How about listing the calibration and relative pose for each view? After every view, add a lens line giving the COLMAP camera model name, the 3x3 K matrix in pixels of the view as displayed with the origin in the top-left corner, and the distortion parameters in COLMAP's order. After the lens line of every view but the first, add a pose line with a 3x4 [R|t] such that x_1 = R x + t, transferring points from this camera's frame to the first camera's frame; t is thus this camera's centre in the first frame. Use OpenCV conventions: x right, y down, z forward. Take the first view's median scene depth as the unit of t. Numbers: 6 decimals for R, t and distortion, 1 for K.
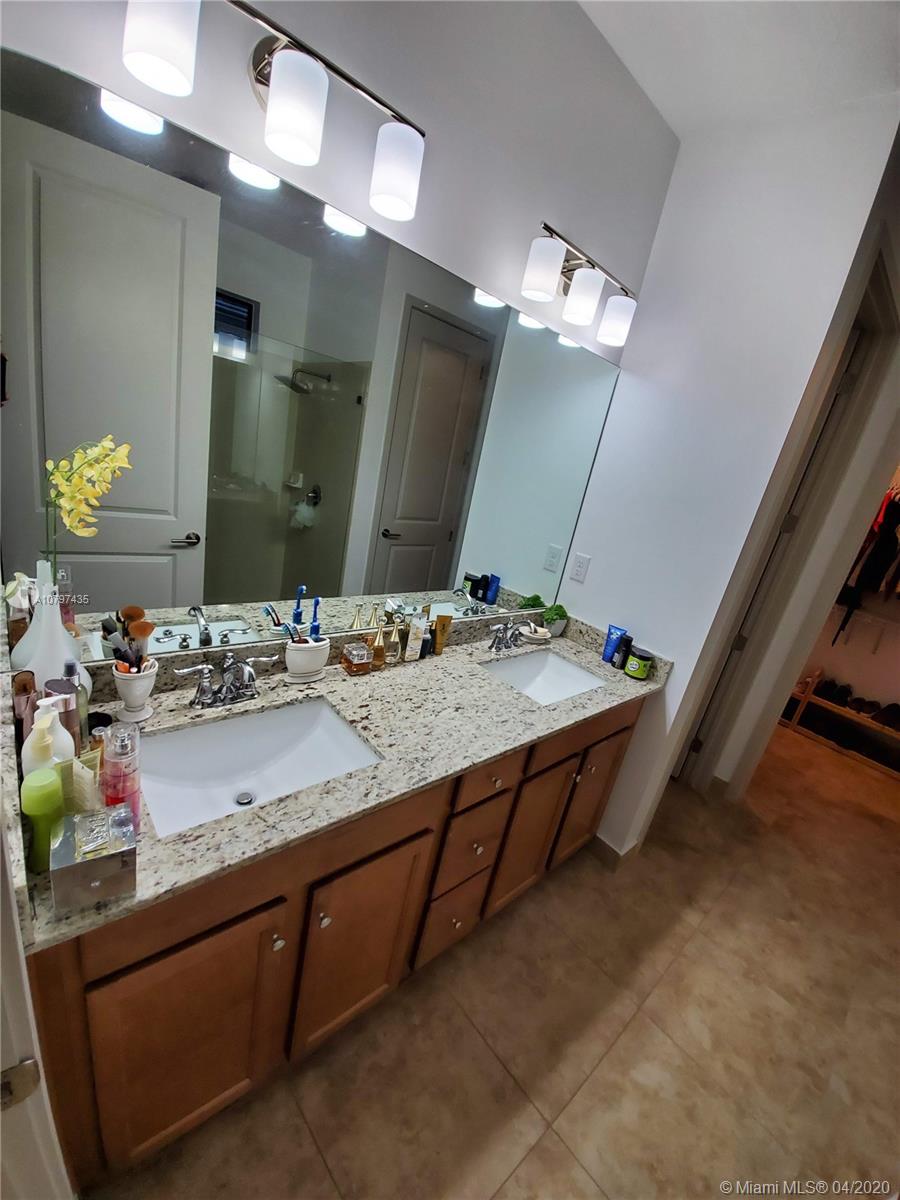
lens RADIAL K [[472.0, 0, 442.0], [0, 472.0, 605.2], [0, 0, 1]] dist [-0.003337, -0.007396]
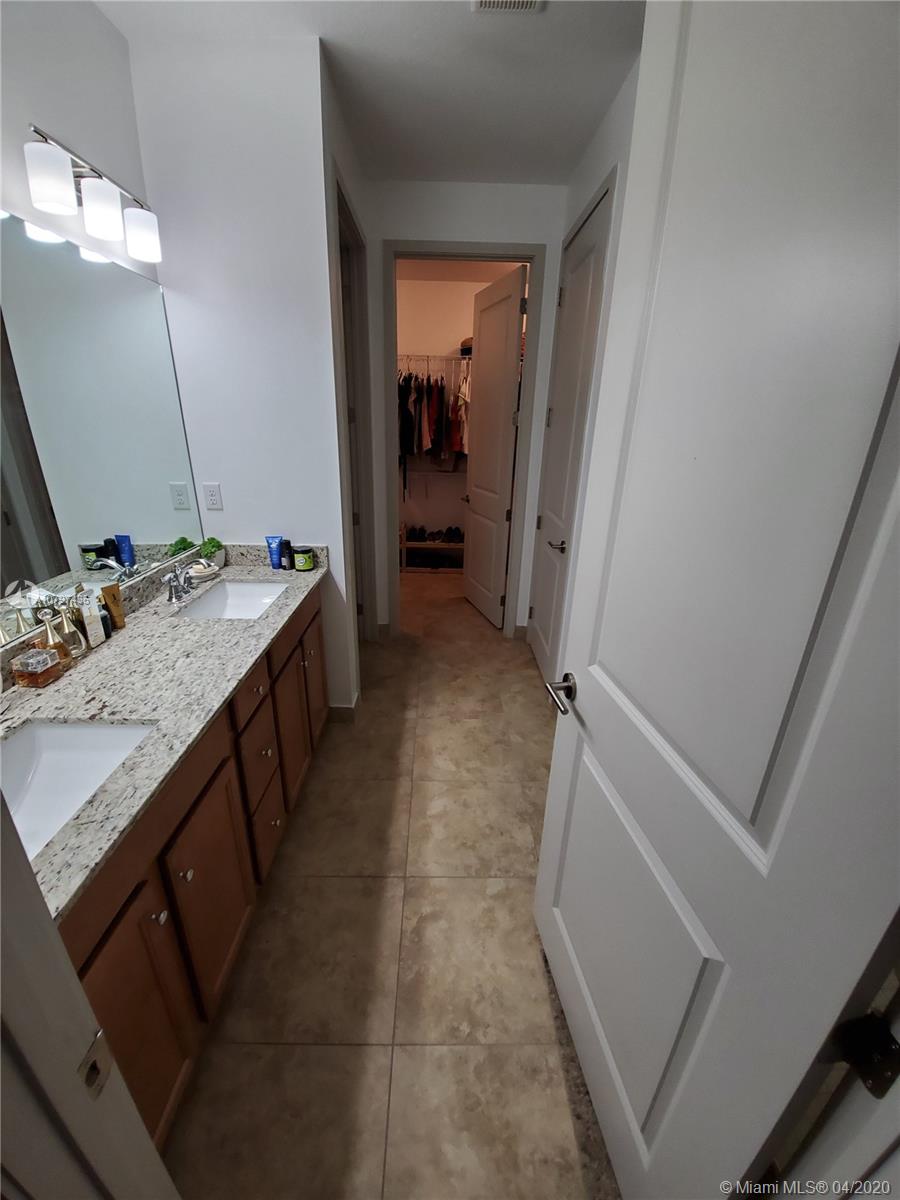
lens RADIAL K [[472.0, 0, 440.4], [0, 472.0, 604.6], [0, 0, 1]] dist [-0.003337, -0.007396]
pose [[0.646764, -0.432911, 0.627921, -0.180010], [0.333956, 0.900923, 0.277150, 0.018320], [-0.685689, 0.030448, 0.727257, -0.102742]]
